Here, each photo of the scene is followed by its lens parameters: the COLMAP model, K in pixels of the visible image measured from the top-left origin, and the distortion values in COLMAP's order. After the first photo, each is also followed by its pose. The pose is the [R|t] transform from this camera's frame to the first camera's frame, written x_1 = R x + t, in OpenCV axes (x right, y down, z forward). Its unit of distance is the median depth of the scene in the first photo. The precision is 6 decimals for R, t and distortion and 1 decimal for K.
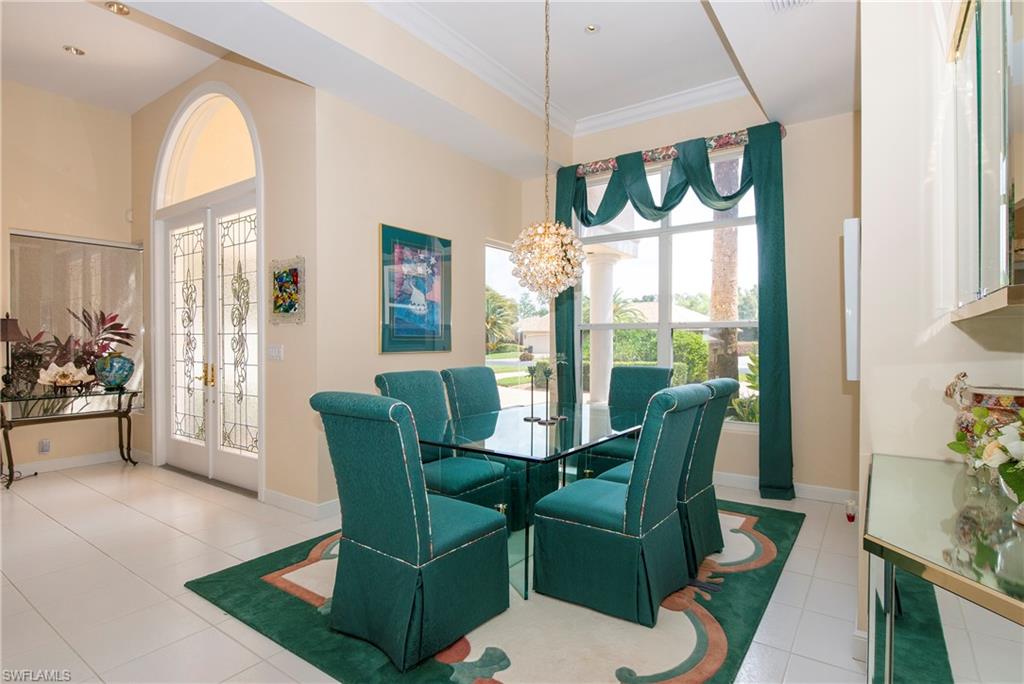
lens RADIAL K [[525.8, 0, 515.2], [0, 525.8, 326.4], [0, 0, 1]] dist [-0.002179, -0.000380]
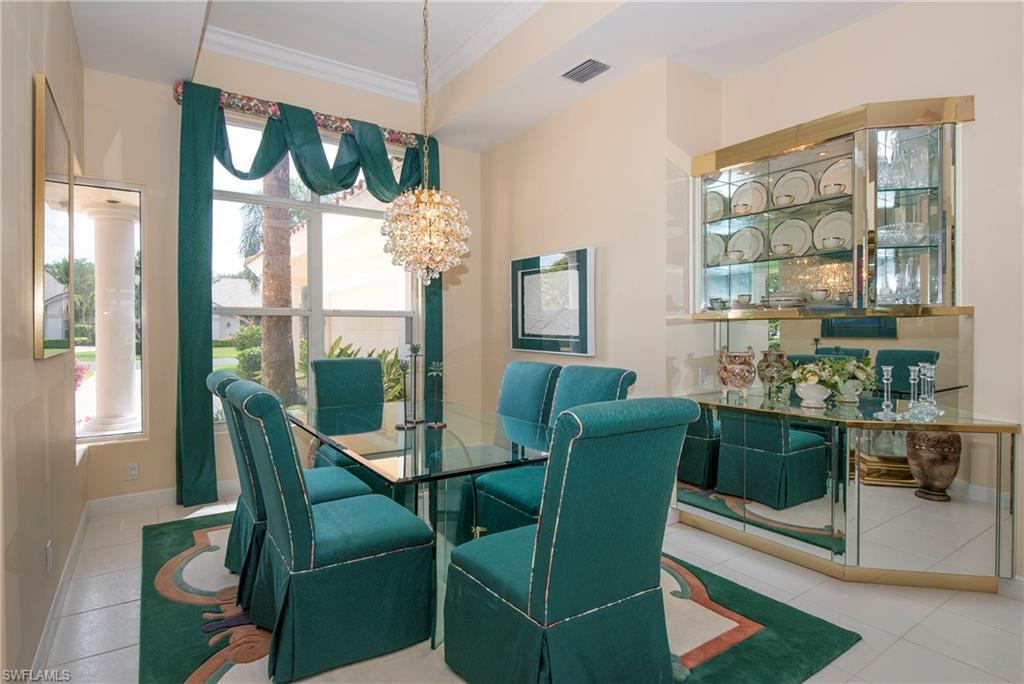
lens RADIAL K [[525.8, 0, 515.2], [0, 525.8, 326.4], [0, 0, 1]] dist [-0.002179, -0.000380]
pose [[0.339222, 0.000768, 0.940706, -0.480627], [-0.024216, 0.999675, 0.007917, 0.007553], [-0.940395, -0.025466, 0.339131, 0.399554]]
